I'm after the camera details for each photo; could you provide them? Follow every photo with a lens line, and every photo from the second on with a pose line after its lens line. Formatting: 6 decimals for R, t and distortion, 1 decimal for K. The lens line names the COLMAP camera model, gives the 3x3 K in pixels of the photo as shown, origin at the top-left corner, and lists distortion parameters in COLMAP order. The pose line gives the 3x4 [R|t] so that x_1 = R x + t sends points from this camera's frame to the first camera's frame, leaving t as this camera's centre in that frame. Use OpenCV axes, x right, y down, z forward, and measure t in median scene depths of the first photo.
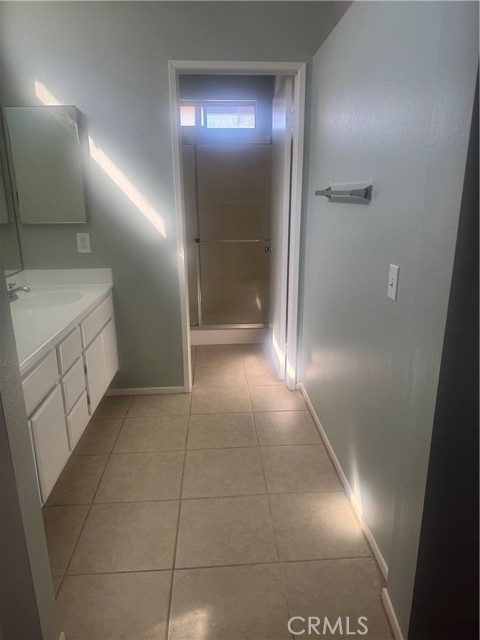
lens RADIAL K [[452.0, 0, 242.1], [0, 452.0, 321.7], [0, 0, 1]] dist [0.063435, -0.072762]
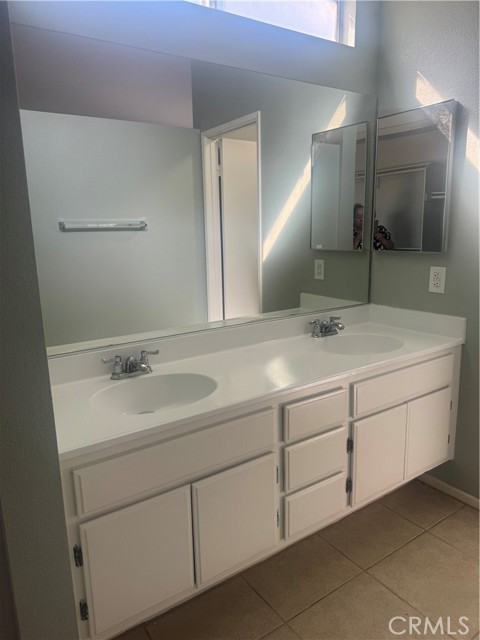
lens RADIAL K [[452.0, 0, 240.7], [0, 452.0, 320.1], [0, 0, 1]] dist [0.063435, -0.072762]
pose [[0.510468, 0.171611, -0.842598, 0.137268], [-0.213737, 0.974453, 0.068978, -0.092962], [0.832910, 0.144883, 0.534107, 0.347382]]
